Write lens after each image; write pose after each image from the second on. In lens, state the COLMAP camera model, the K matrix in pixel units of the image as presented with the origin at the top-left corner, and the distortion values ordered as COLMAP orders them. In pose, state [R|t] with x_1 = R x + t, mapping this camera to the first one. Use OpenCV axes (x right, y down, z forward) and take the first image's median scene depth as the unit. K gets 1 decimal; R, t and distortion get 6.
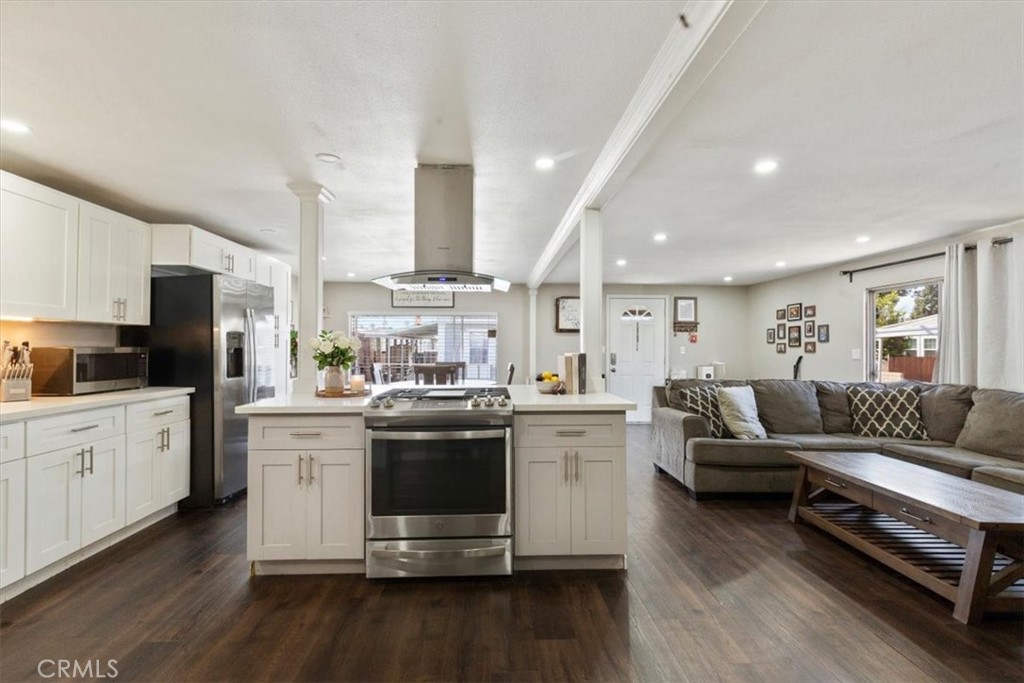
lens RADIAL K [[465.9, 0, 512.0], [0, 465.9, 341.5], [0, 0, 1]] dist [0.014097, -0.000588]
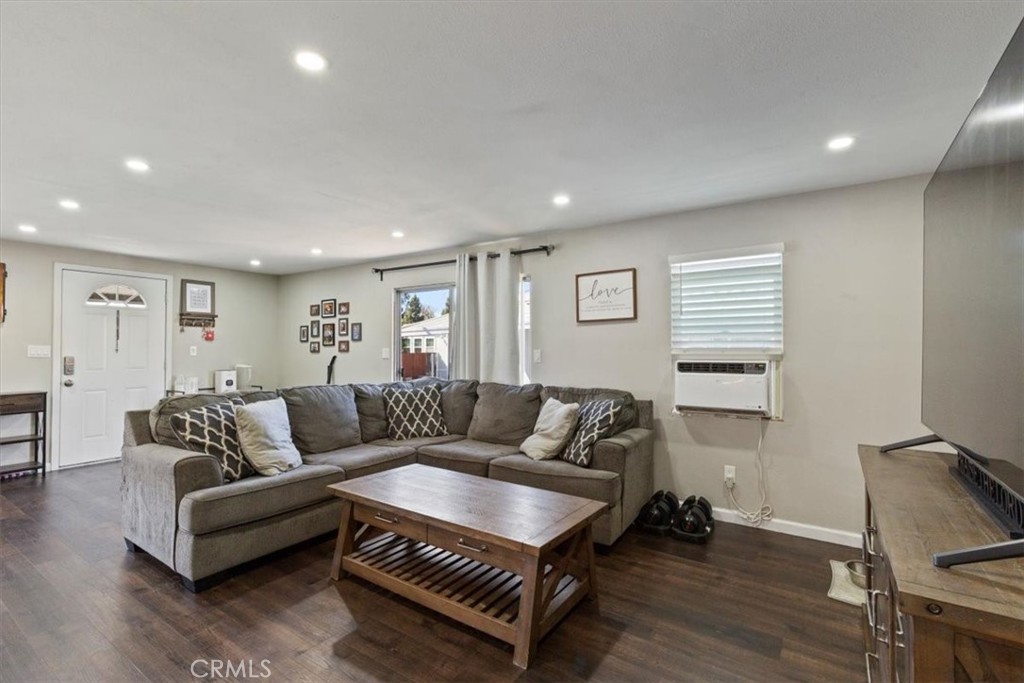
lens RADIAL K [[459.8, 0, 503.7], [0, 459.8, 338.4], [0, 0, 1]] dist [0.002957, -0.000445]
pose [[0.603262, 0.009397, 0.797488, 0.131636], [-0.006443, 0.999955, -0.006909, 0.000873], [-0.797517, -0.000970, 0.603295, 0.265362]]
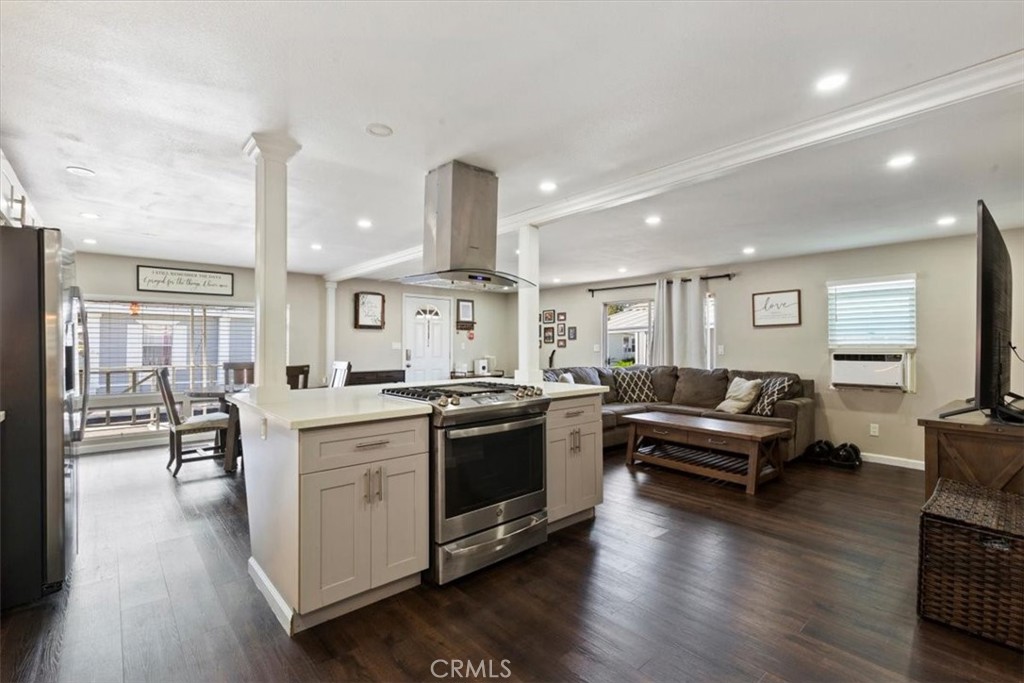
lens RADIAL K [[459.8, 0, 503.7], [0, 459.8, 338.4], [0, 0, 1]] dist [0.002957, -0.000445]
pose [[0.783114, 0.004580, 0.621861, -0.453572], [-0.004942, 0.999987, -0.001141, 0.000726], [-0.621858, -0.002180, 0.783127, 0.105427]]
